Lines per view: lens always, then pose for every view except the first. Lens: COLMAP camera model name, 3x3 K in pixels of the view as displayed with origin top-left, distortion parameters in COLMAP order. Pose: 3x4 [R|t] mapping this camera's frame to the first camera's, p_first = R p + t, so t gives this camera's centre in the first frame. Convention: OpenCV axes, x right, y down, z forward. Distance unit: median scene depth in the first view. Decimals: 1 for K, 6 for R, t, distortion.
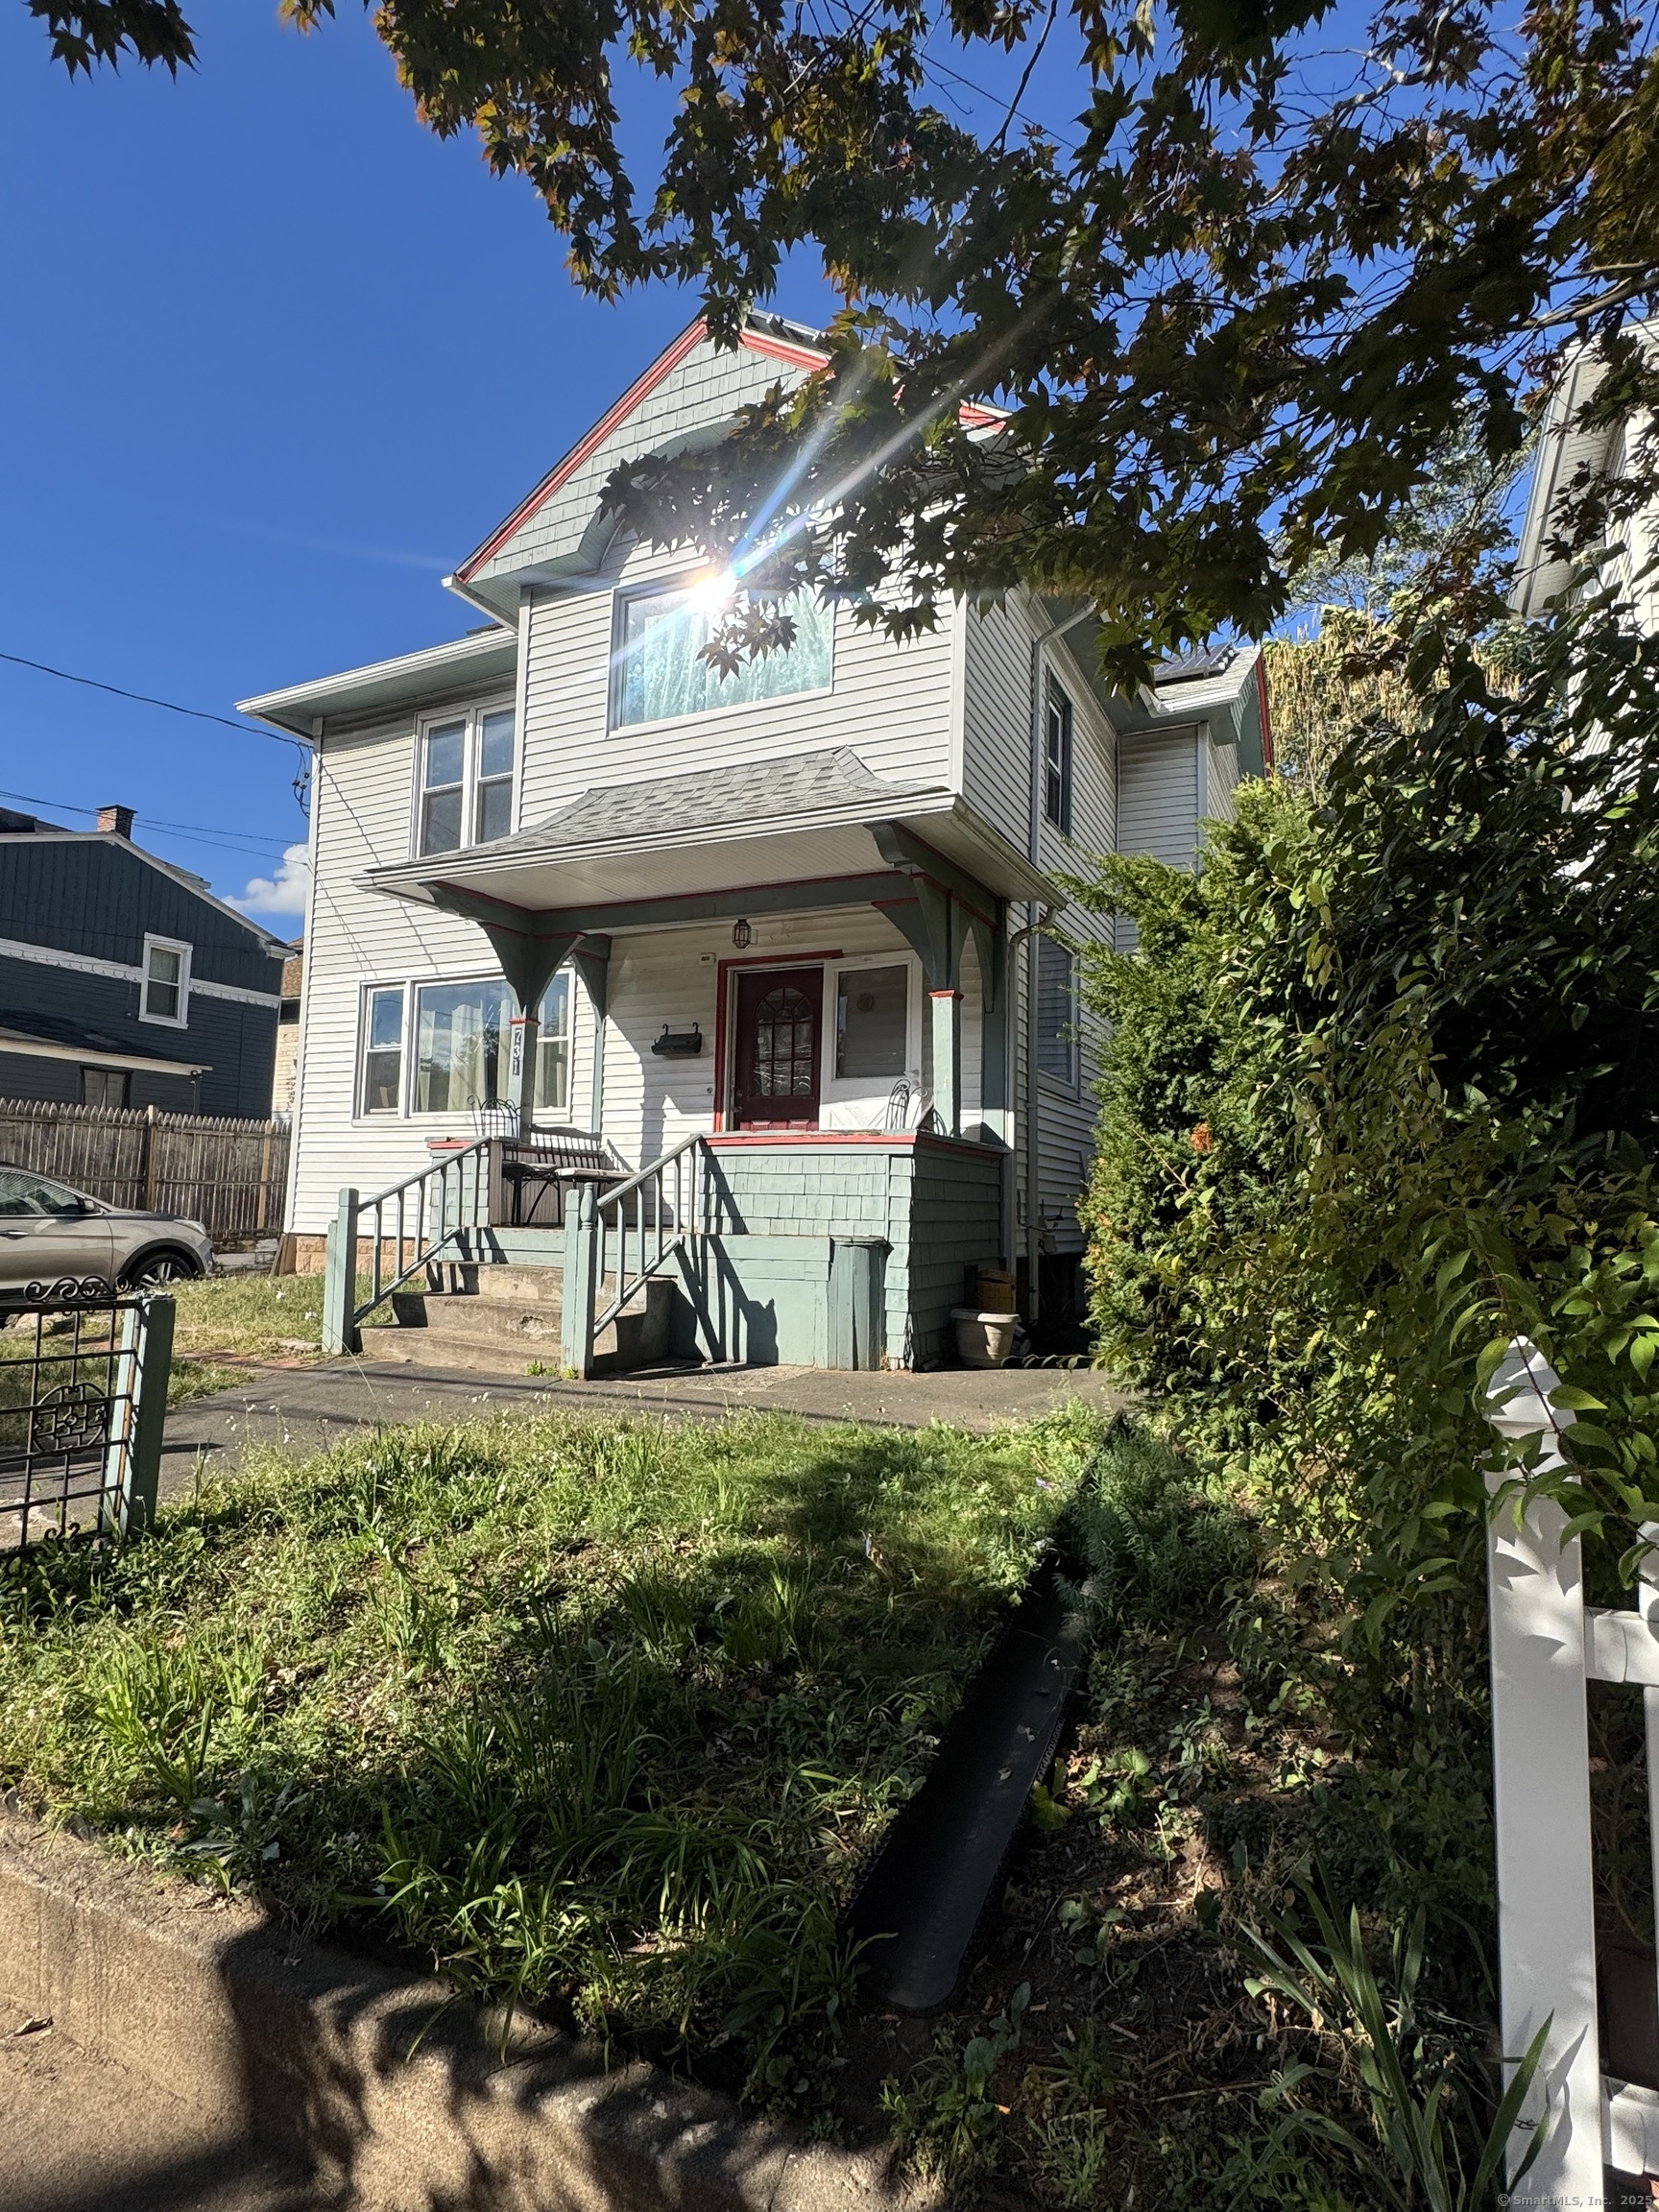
lens RADIAL K [[1134.8, 0, 829.5], [0, 1134.8, 1106.0], [0, 0, 1]] dist [-0.002312, -0.000227]
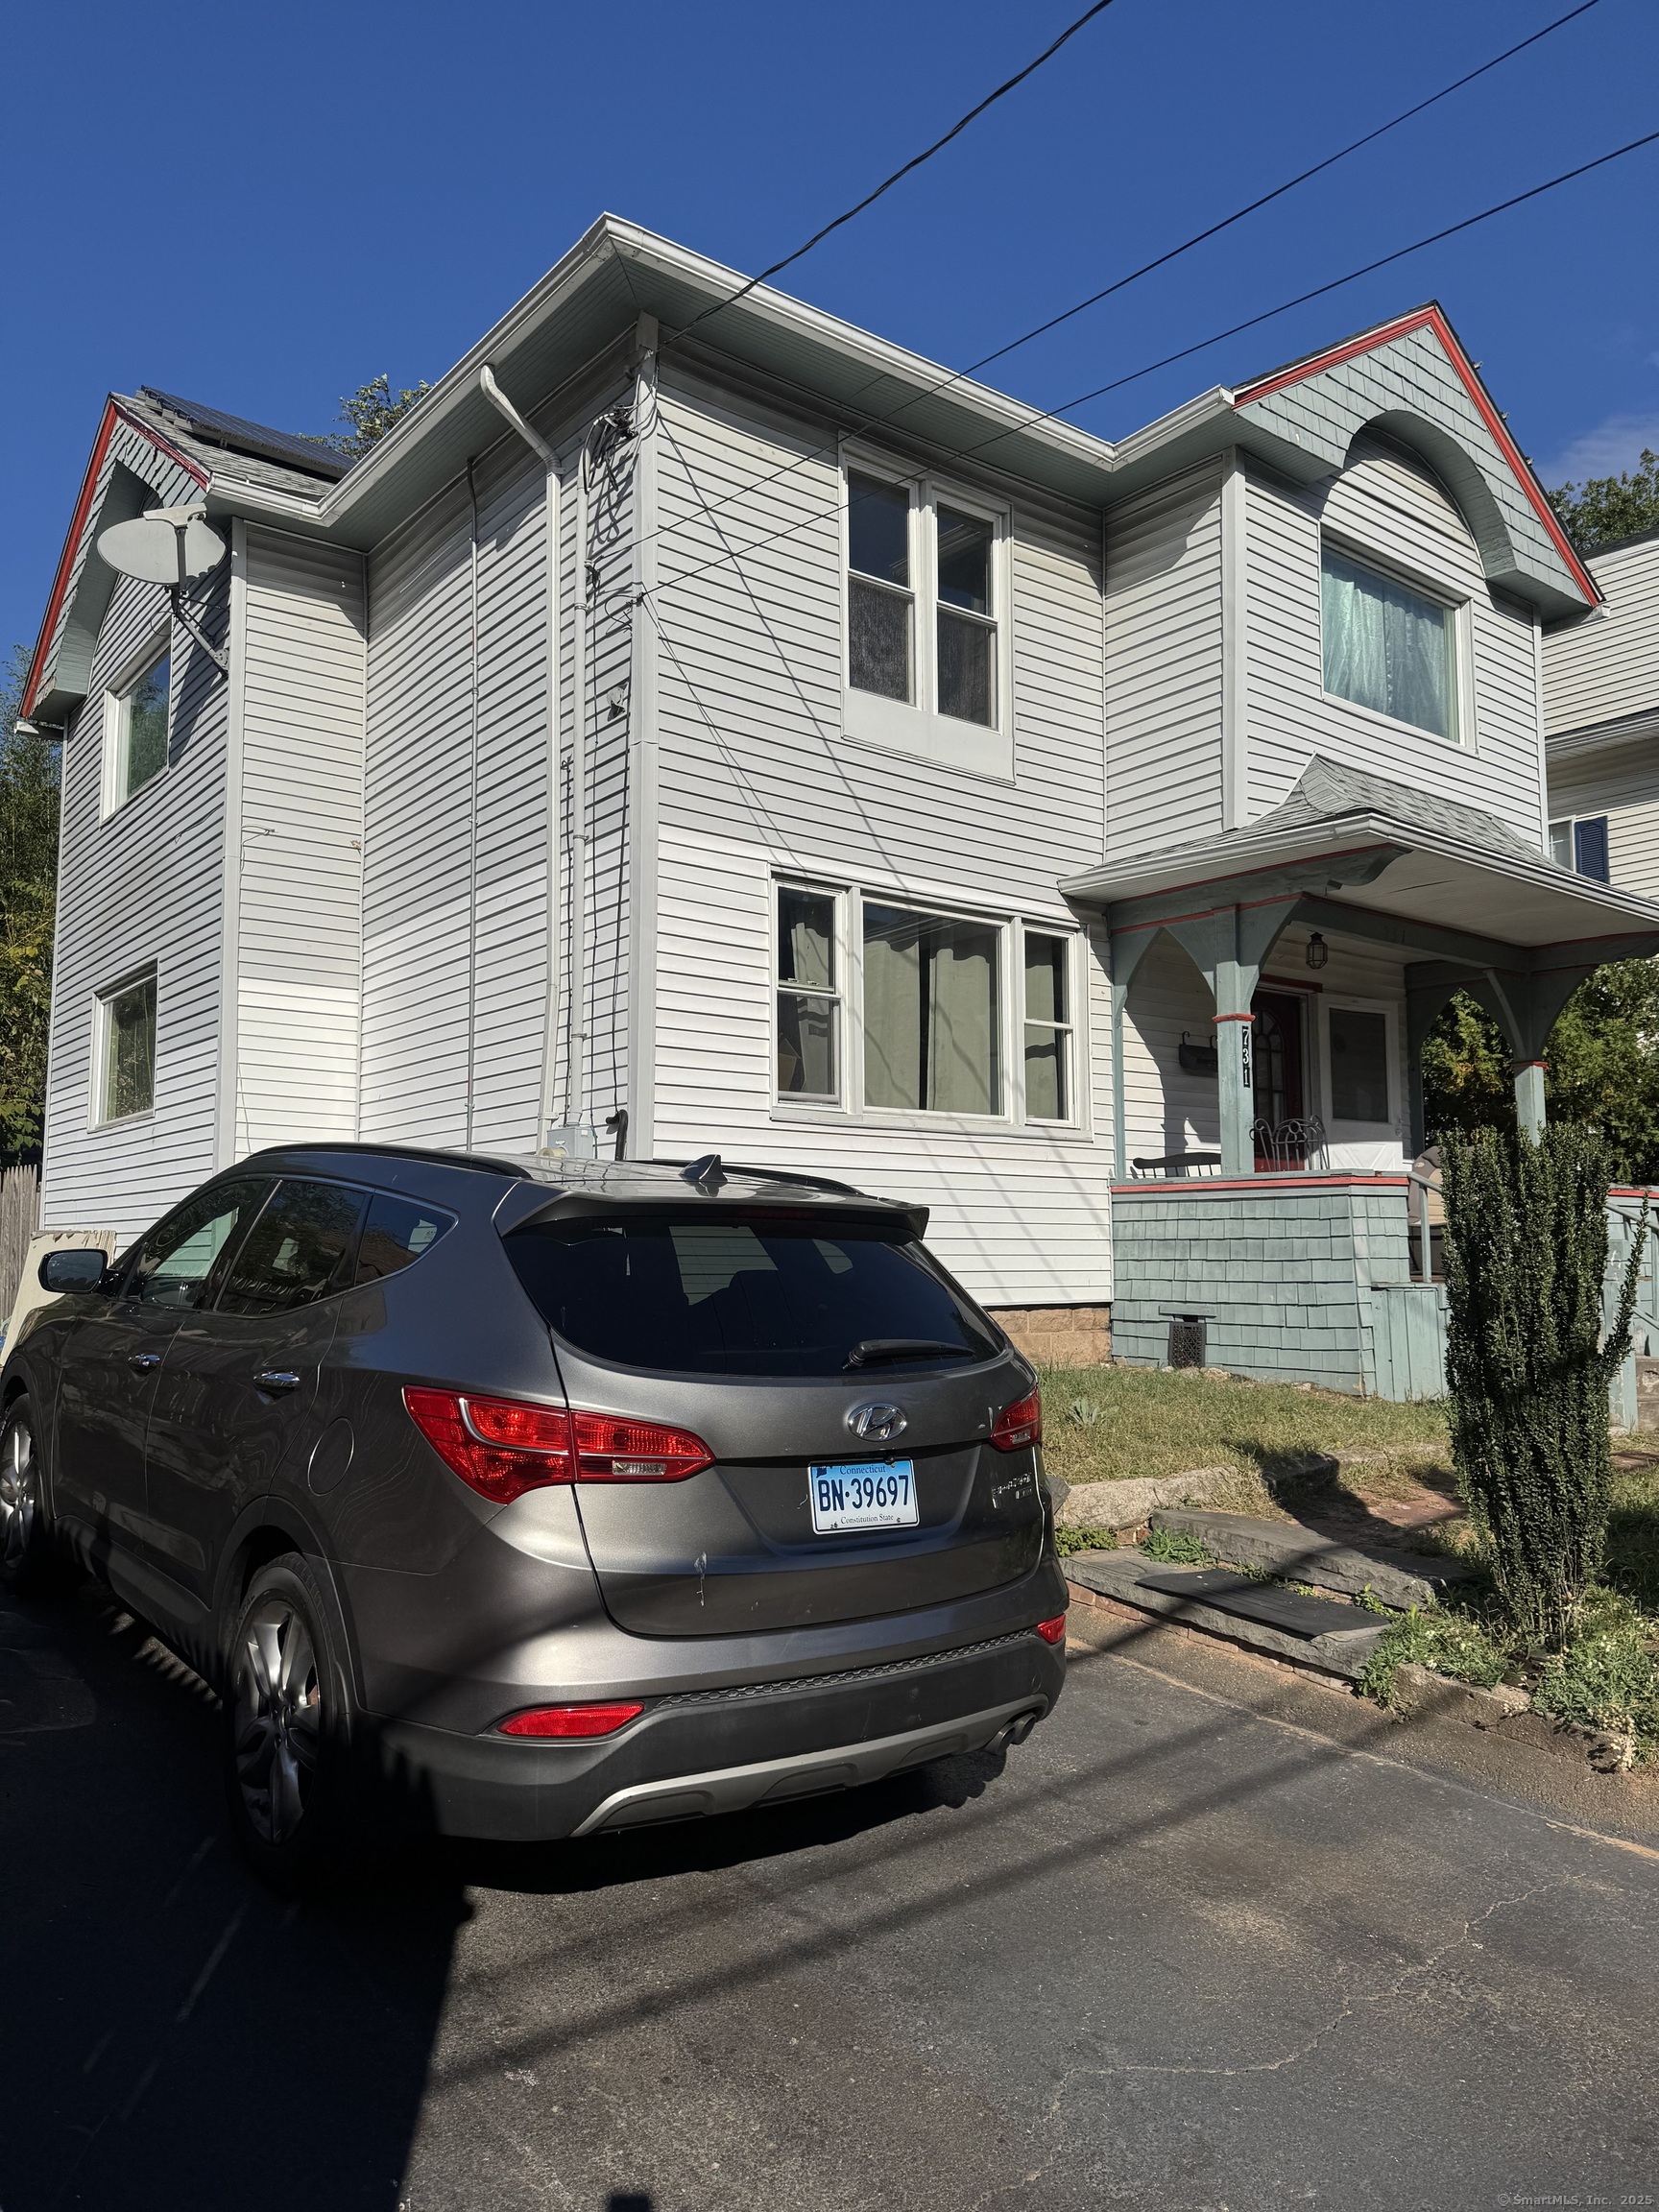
lens RADIAL K [[1530.5, 0, 829.5], [0, 1530.5, 1106.0], [0, 0, 1]] dist [0.006730, 0.001380]
pose [[0.427505, 0.060035, 0.902017, -1.106369], [-0.083183, 0.996172, -0.026877, 0.029354], [-0.900178, -0.063542, 0.430862, 0.653120]]
